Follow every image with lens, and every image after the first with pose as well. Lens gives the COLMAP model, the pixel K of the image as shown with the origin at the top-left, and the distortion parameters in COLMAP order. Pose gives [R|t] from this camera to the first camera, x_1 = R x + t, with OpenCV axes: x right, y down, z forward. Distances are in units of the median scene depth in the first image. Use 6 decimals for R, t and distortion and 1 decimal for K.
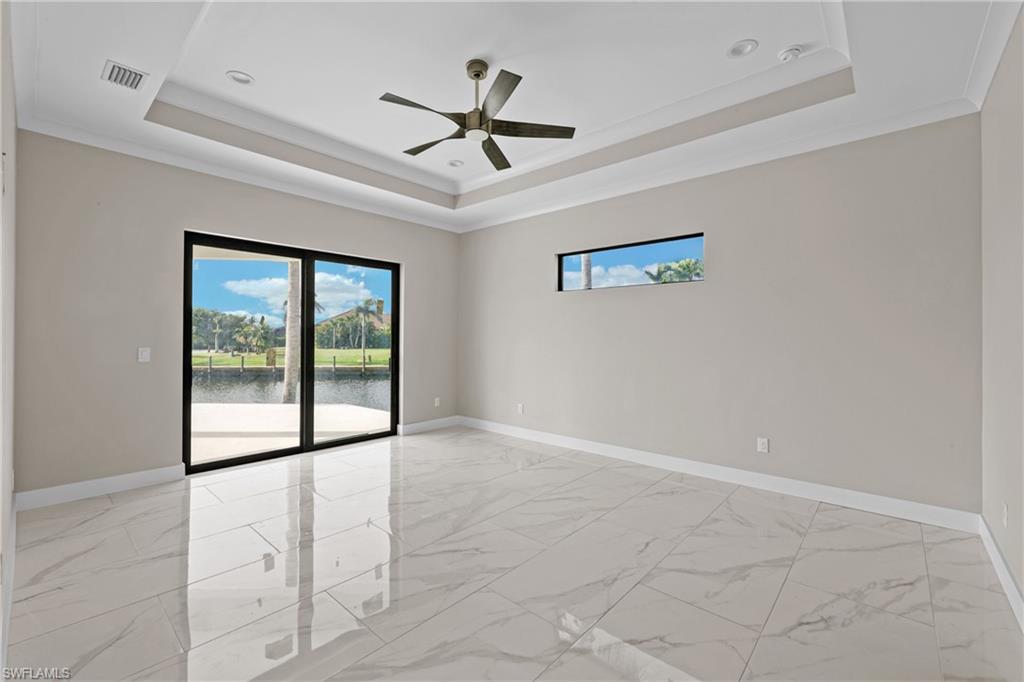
lens RADIAL K [[442.2, 0, 483.1], [0, 442.2, 335.0], [0, 0, 1]] dist [-0.000519, 0.000151]
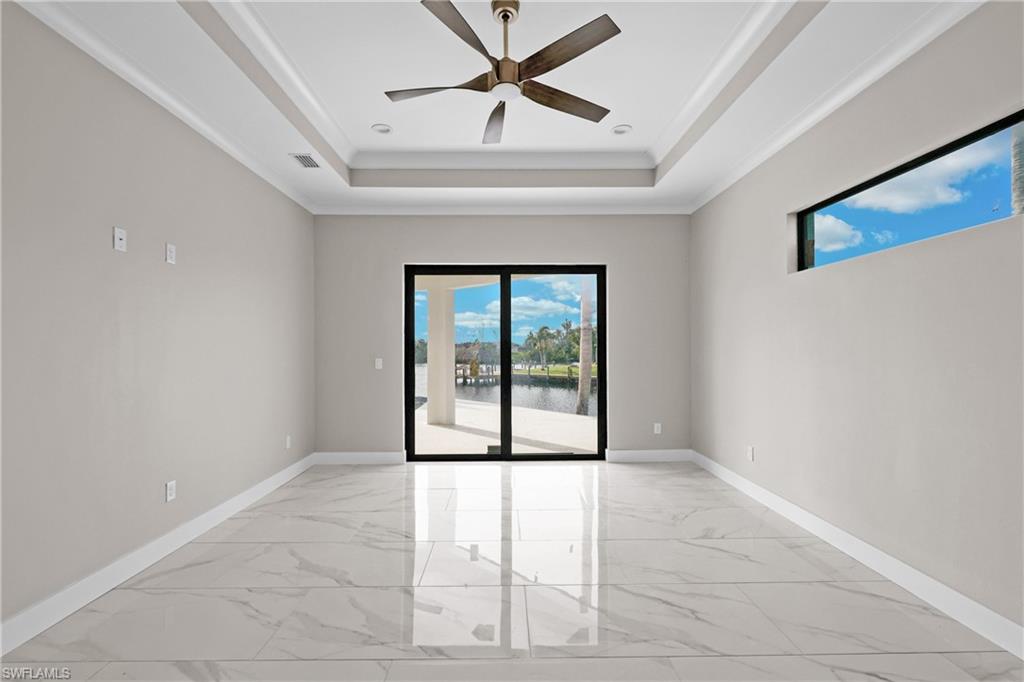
lens RADIAL K [[442.2, 0, 509.2], [0, 442.2, 346.3], [0, 0, 1]] dist [-0.000519, 0.000151]
pose [[0.686111, -0.012831, -0.727383, 0.341015], [0.010688, 0.999914, -0.007557, 0.004849], [0.727418, -0.002589, 0.686190, 0.280632]]
